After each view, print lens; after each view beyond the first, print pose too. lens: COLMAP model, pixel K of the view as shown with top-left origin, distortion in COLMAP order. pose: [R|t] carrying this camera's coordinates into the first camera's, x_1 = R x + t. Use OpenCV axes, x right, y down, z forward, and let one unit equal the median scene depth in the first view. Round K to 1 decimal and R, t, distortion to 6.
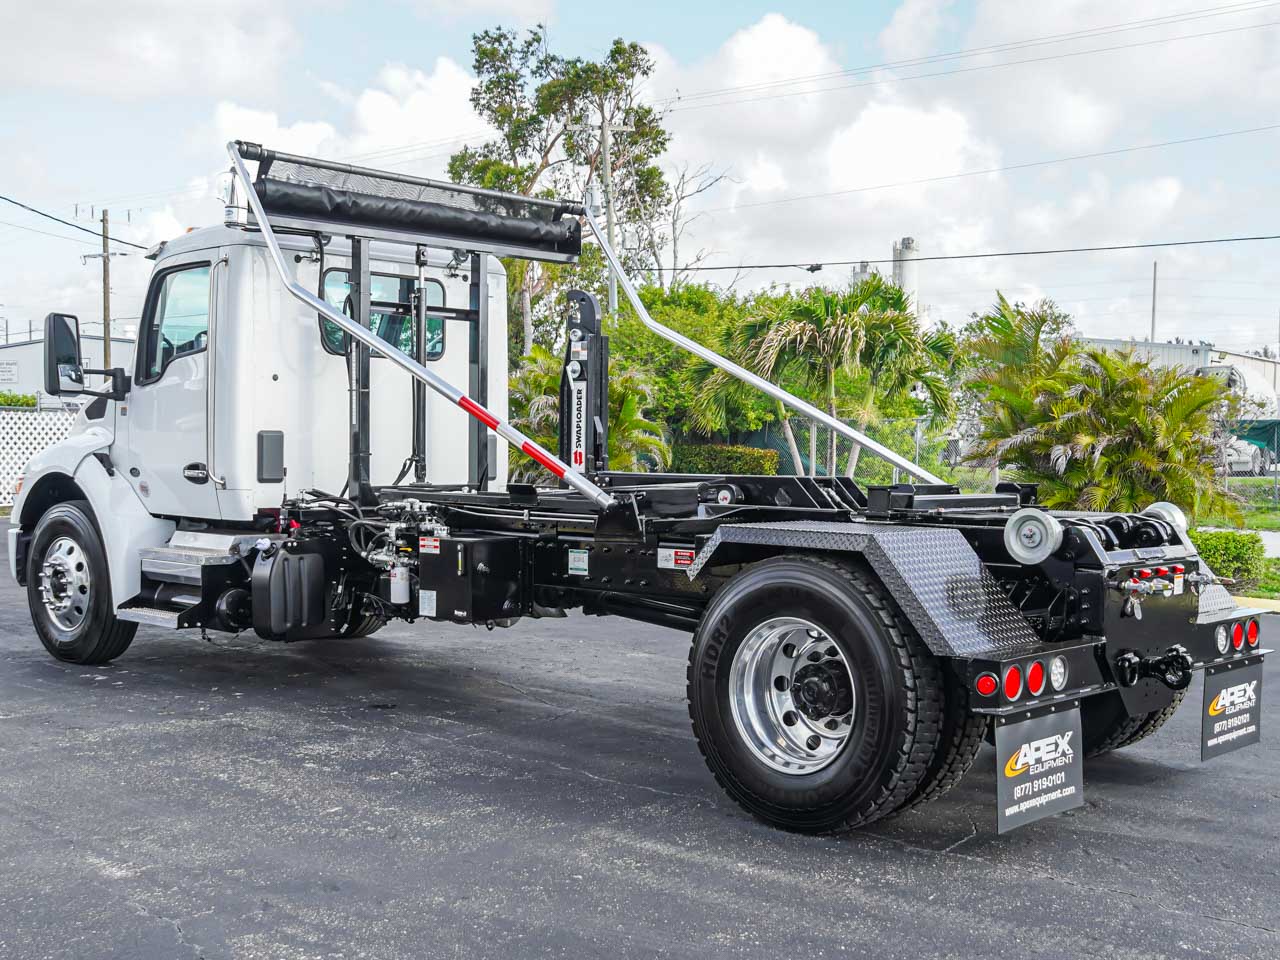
lens RADIAL K [[1555.2, 0, 640.0], [0, 1555.2, 480.0], [0, 0, 1]] dist [0.016183, -0.021601]
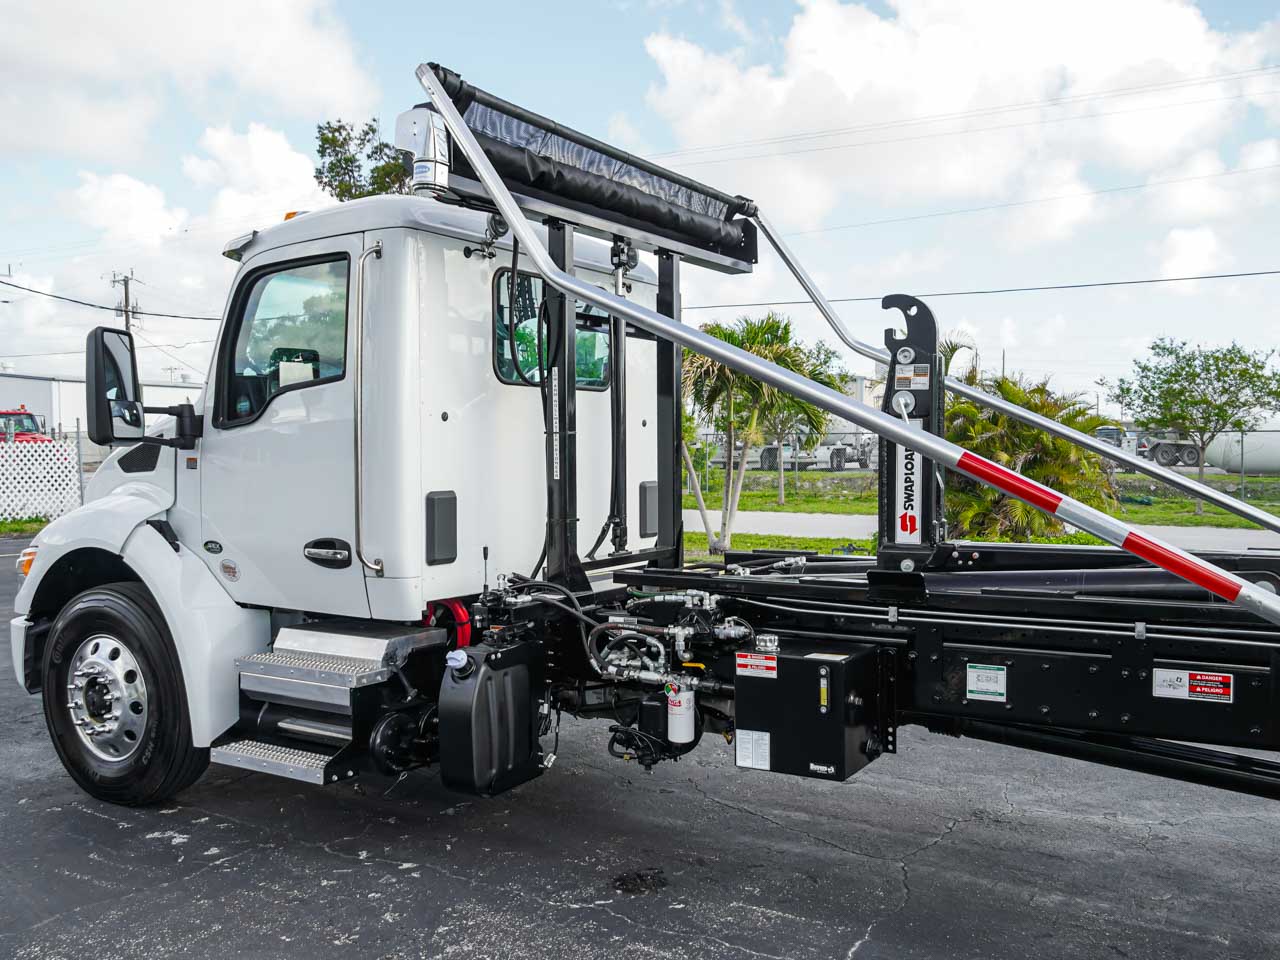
lens RADIAL K [[1143.5, 0, 663.4], [0, 1143.5, 471.7], [0, 0, 1]] dist [-0.035540, 0.012499]
pose [[0.976827, -0.020595, 0.213038, -0.239194], [0.021481, 0.999768, -0.001845, -0.035945], [-0.212950, 0.006379, 0.977042, 0.449295]]
